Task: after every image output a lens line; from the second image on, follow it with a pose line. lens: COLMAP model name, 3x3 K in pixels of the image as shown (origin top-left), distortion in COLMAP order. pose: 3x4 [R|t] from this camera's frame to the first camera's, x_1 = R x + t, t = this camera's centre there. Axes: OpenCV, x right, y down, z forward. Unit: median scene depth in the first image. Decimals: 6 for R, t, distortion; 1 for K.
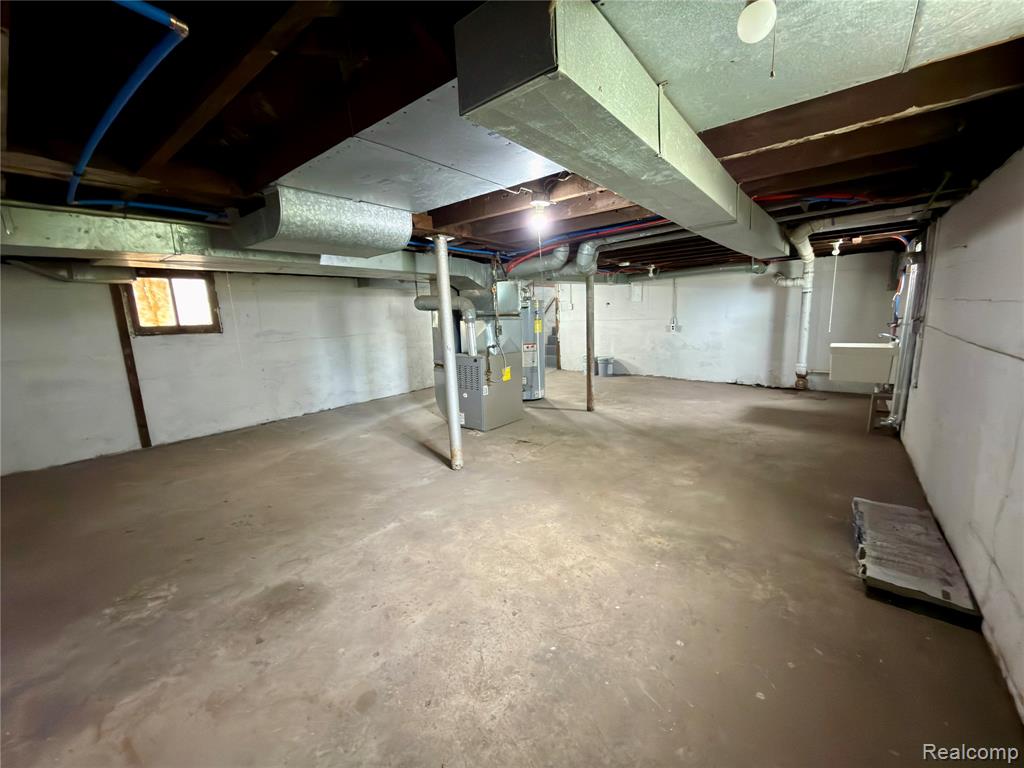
lens RADIAL K [[408.6, 0, 512.0], [0, 408.6, 384.0], [0, 0, 1]] dist [0.000563, 0.000134]
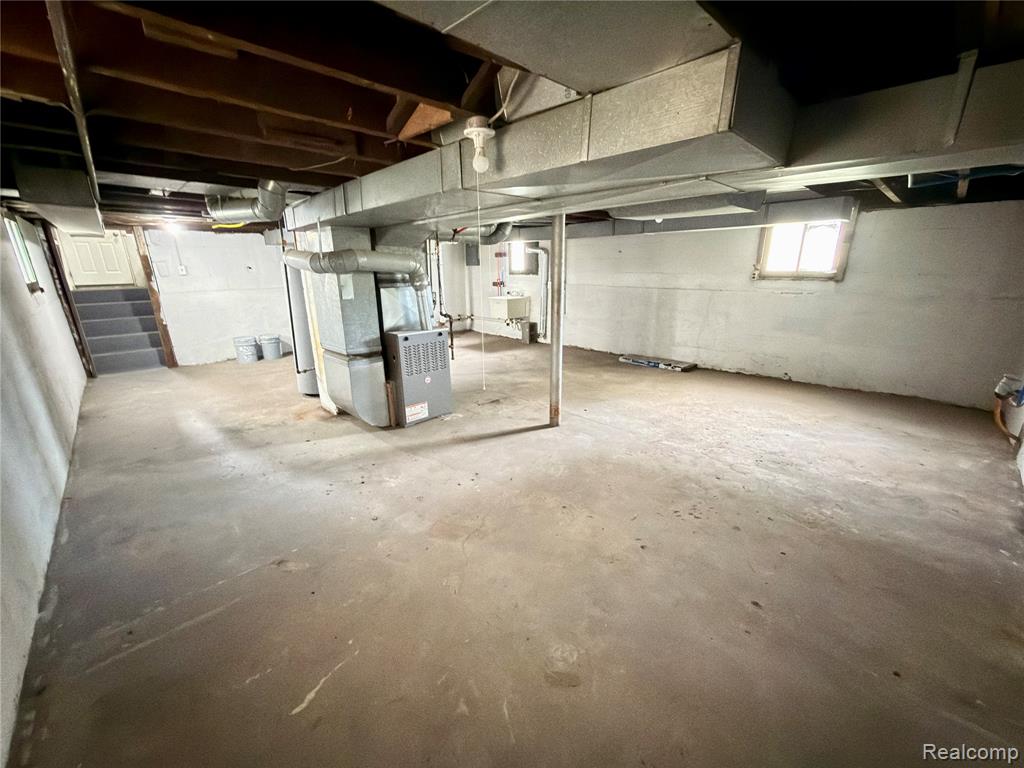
lens RADIAL K [[407.0, 0, 513.8], [0, 407.0, 384.9], [0, 0, 1]] dist [-0.006919, -0.000071]
pose [[0.133789, -0.250476, 0.958834, -1.170521], [0.178962, 0.957732, 0.225217, -0.154668], [-0.974717, 0.141463, 0.172959, 0.931721]]
